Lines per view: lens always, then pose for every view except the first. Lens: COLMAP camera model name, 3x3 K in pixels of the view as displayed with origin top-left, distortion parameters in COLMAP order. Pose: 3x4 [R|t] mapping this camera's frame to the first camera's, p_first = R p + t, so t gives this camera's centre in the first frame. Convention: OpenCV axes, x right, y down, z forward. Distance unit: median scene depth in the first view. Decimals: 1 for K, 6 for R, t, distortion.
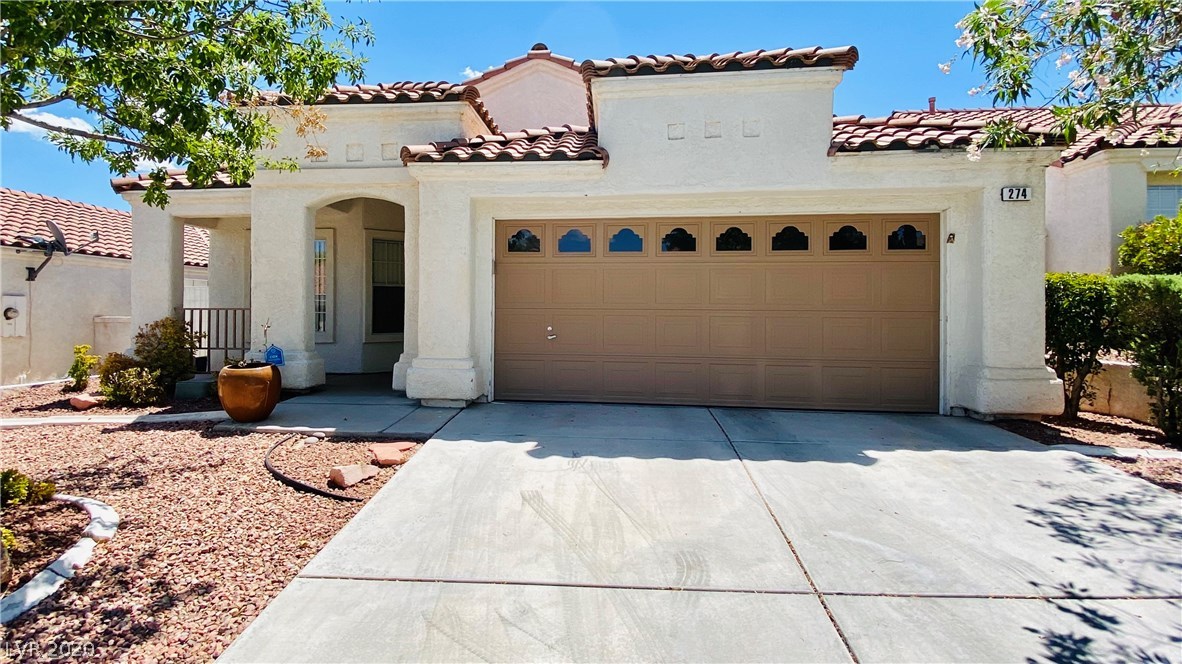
lens RADIAL K [[531.6, 0, 593.0], [0, 531.6, 248.6], [0, 0, 1]] dist [0.042722, -0.031449]
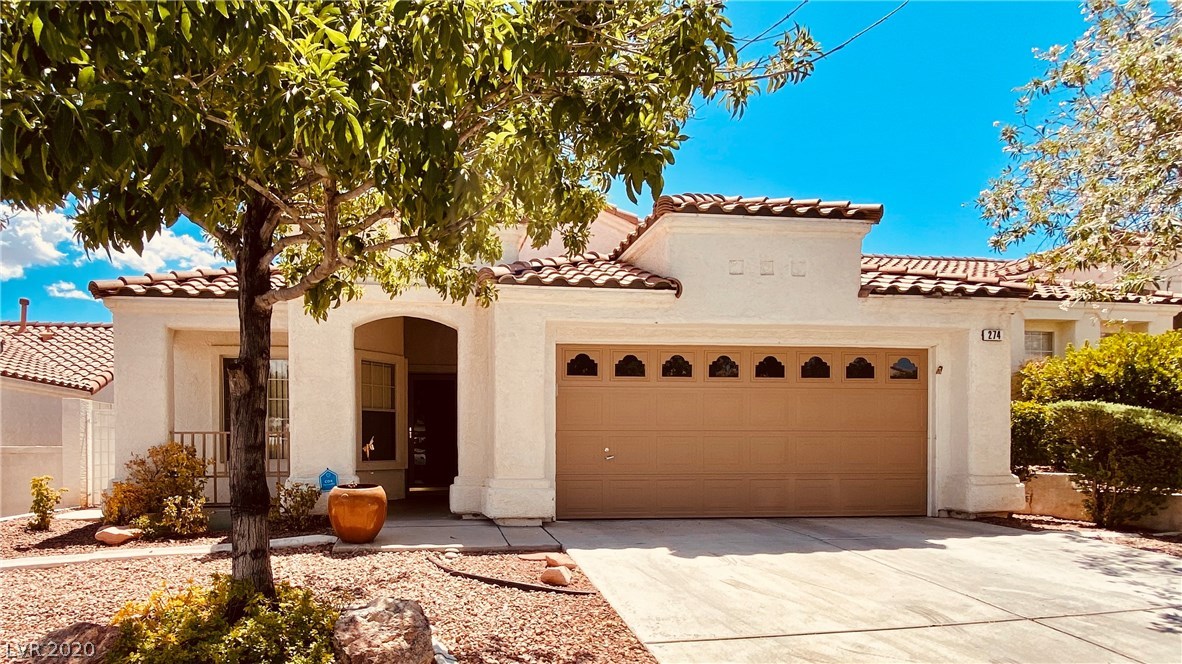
lens RADIAL K [[585.7, 0, 547.9], [0, 585.7, 382.8], [0, 0, 1]] dist [0.000714, -0.000395]
pose [[0.977893, 0.014556, 0.208601, -0.466977], [-0.017589, 0.999765, 0.012689, 0.008334], [-0.208367, -0.016077, 0.977919, -0.097186]]
